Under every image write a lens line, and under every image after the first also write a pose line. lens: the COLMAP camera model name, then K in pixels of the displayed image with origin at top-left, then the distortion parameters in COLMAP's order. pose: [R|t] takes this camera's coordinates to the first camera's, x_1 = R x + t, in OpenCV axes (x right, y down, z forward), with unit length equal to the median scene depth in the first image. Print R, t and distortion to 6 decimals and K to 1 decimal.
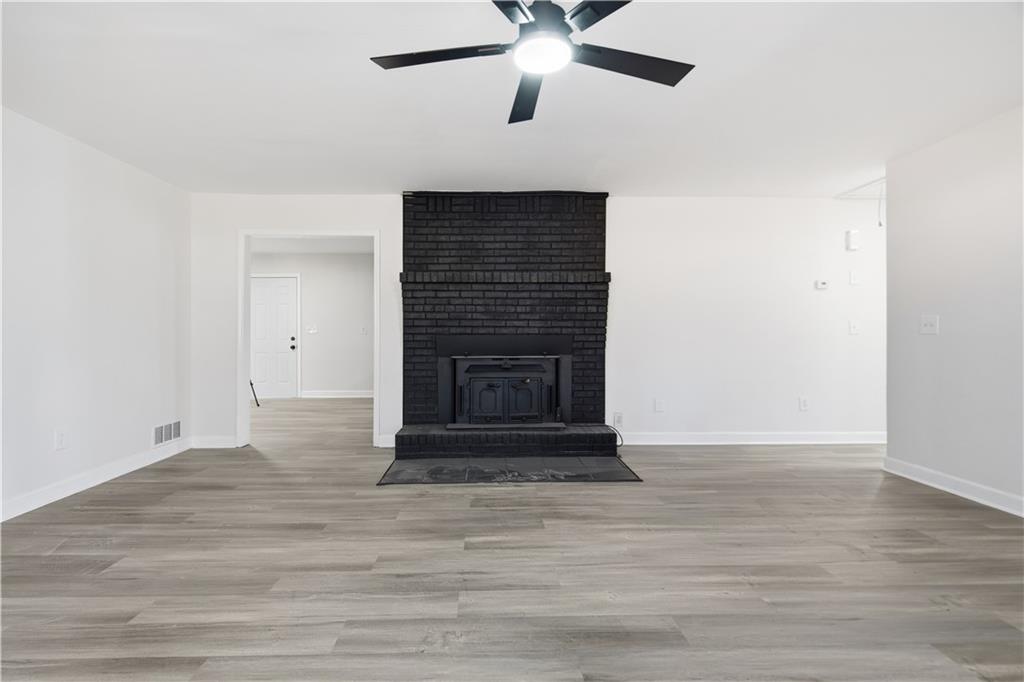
lens RADIAL K [[521.8, 0, 513.6], [0, 521.8, 335.7], [0, 0, 1]] dist [0.003026, -0.000830]
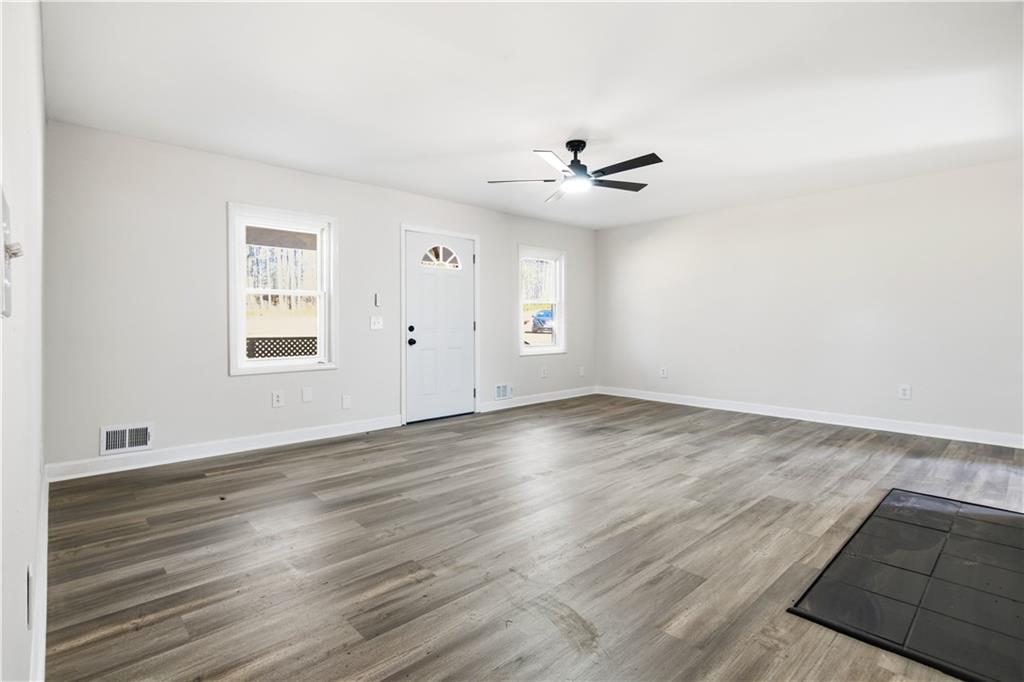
lens RADIAL K [[527.2, 0, 510.8], [0, 527.2, 304.6], [0, 0, 1]] dist [0.000011, 0.000015]
pose [[-0.780674, -0.014857, -0.624761, 1.063812], [0.001770, 0.999661, -0.025984, -0.019823], [0.624935, -0.021391, -0.780383, 1.655692]]
